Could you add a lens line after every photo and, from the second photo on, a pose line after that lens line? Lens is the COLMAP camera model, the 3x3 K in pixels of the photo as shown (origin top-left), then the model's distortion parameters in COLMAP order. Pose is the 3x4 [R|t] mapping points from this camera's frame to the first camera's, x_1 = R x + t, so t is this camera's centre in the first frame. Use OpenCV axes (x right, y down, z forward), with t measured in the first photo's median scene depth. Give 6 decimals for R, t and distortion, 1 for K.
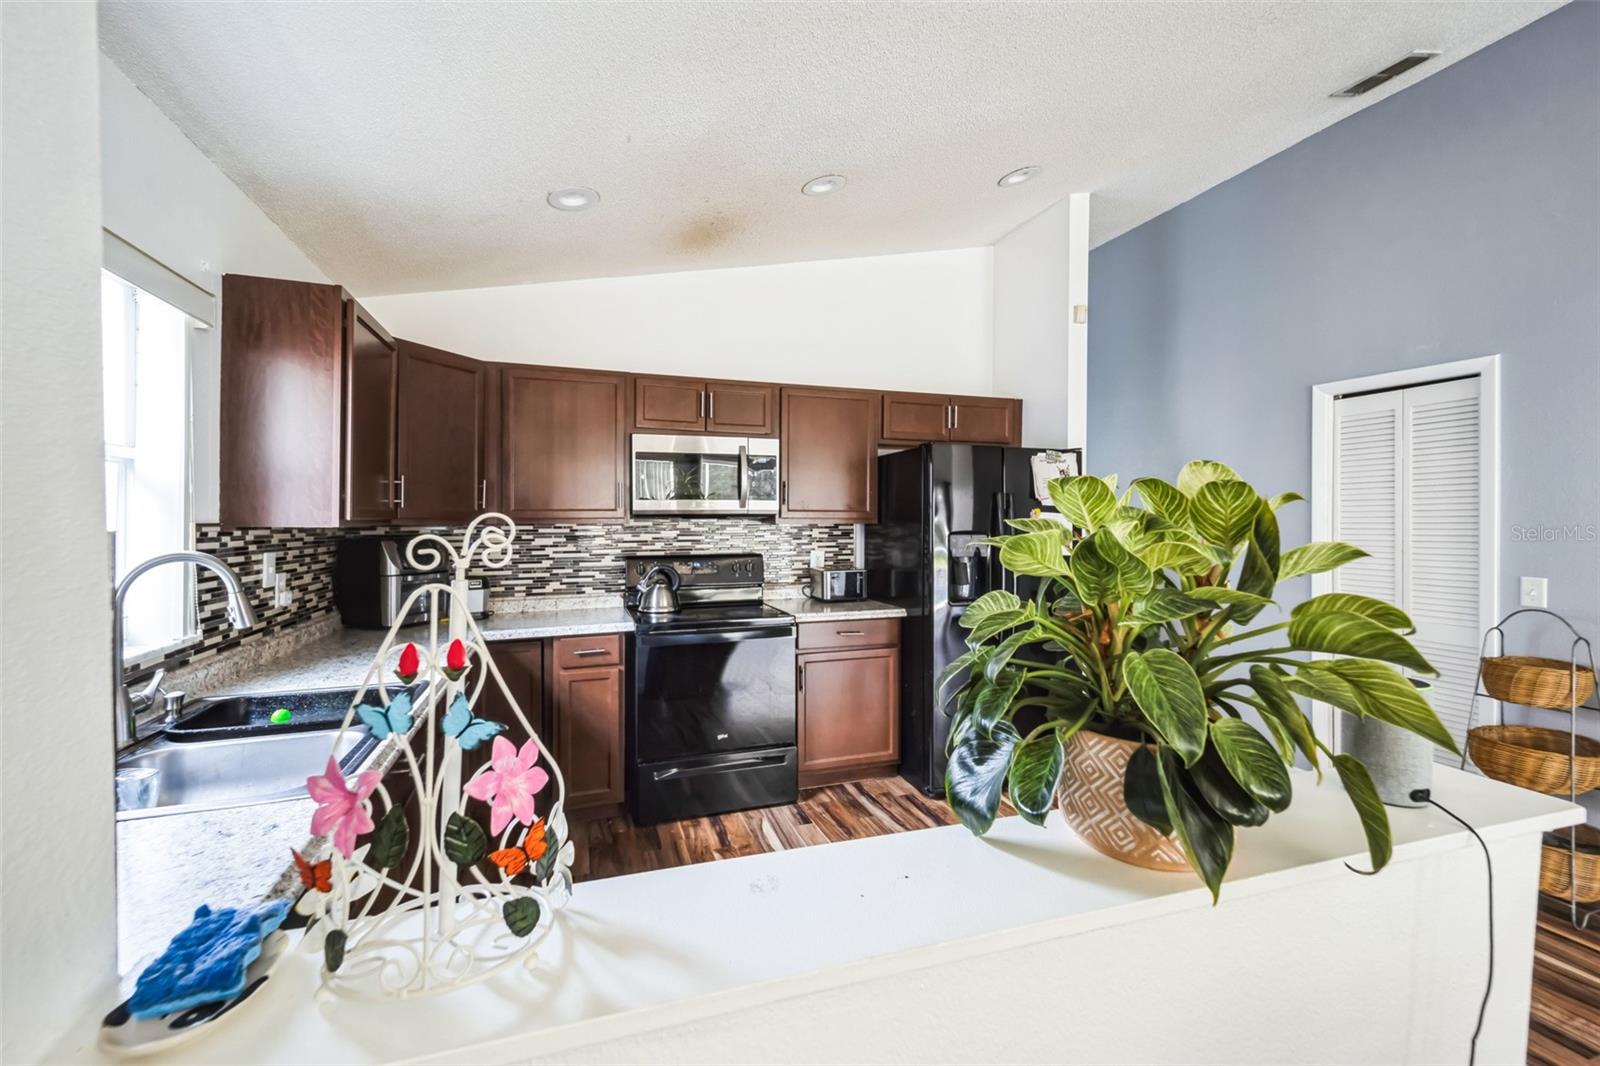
lens RADIAL K [[661.9, 0, 793.6], [0, 661.9, 519.9], [0, 0, 1]] dist [0.019494, -0.000168]
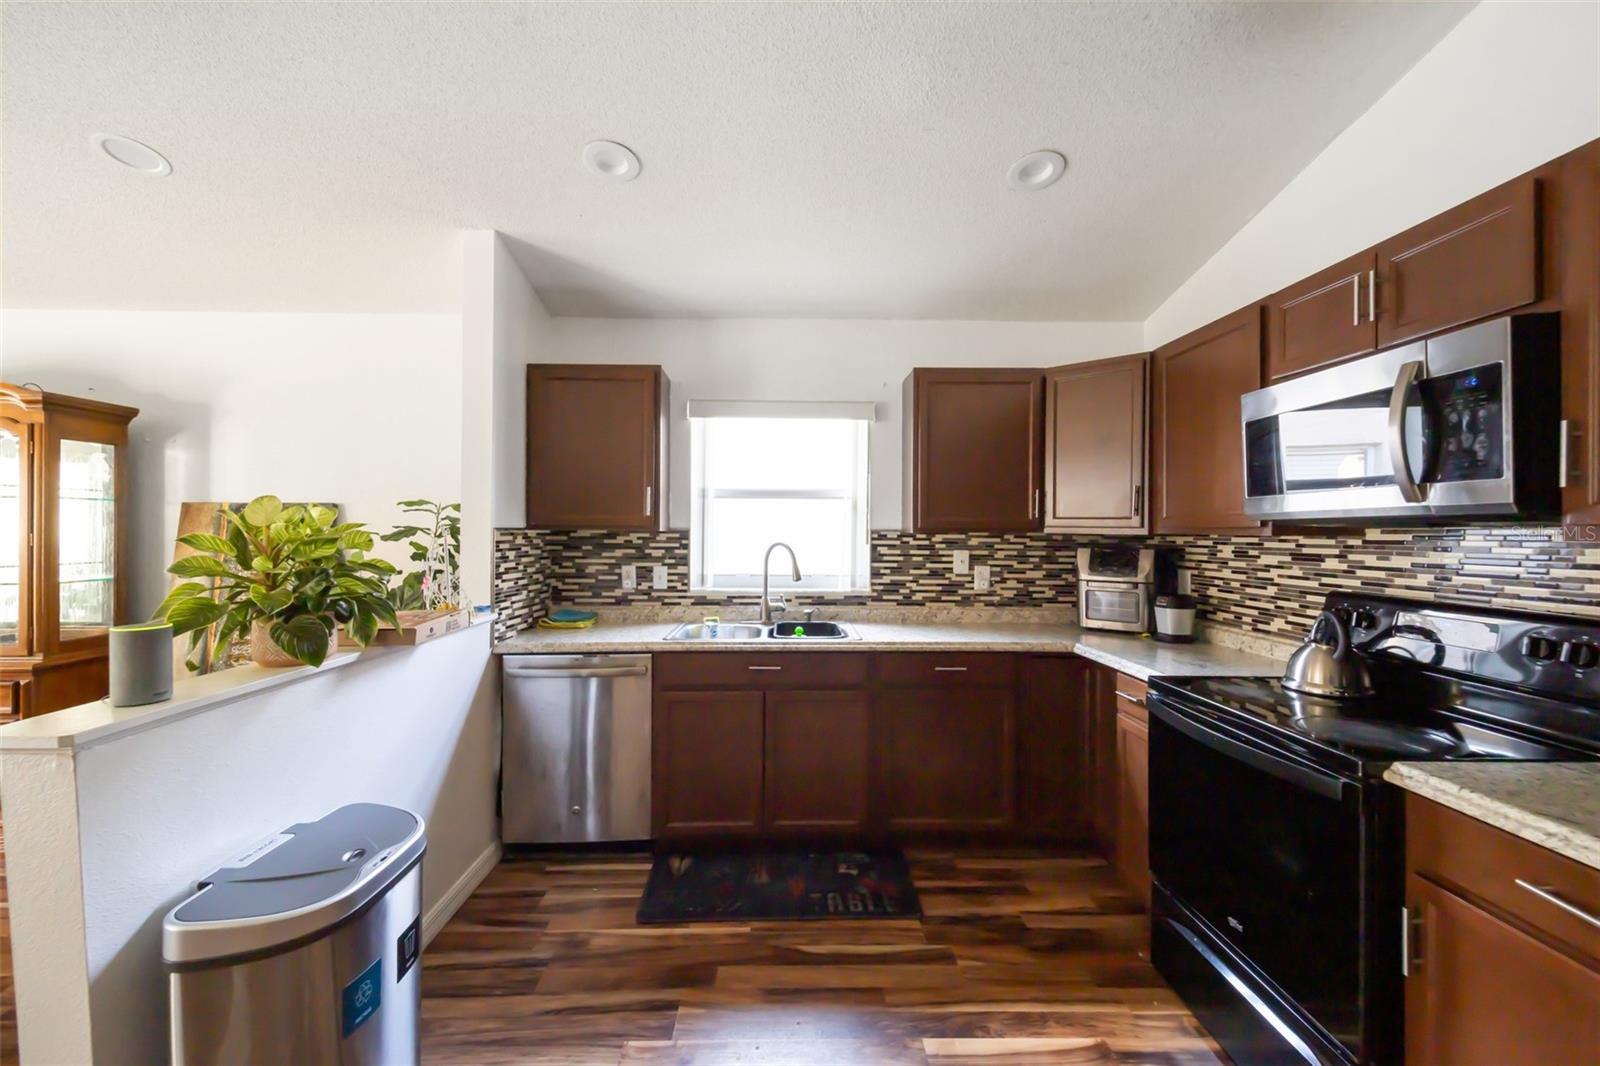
lens RADIAL K [[661.9, 0, 795.2], [0, 661.9, 530.0], [0, 0, 1]] dist [0.019494, -0.000168]
pose [[-0.325298, -0.000031, -0.945612, 0.480244], [-0.006742, 0.999975, 0.002287, 0.001888], [0.945588, 0.007119, -0.325290, 0.749421]]
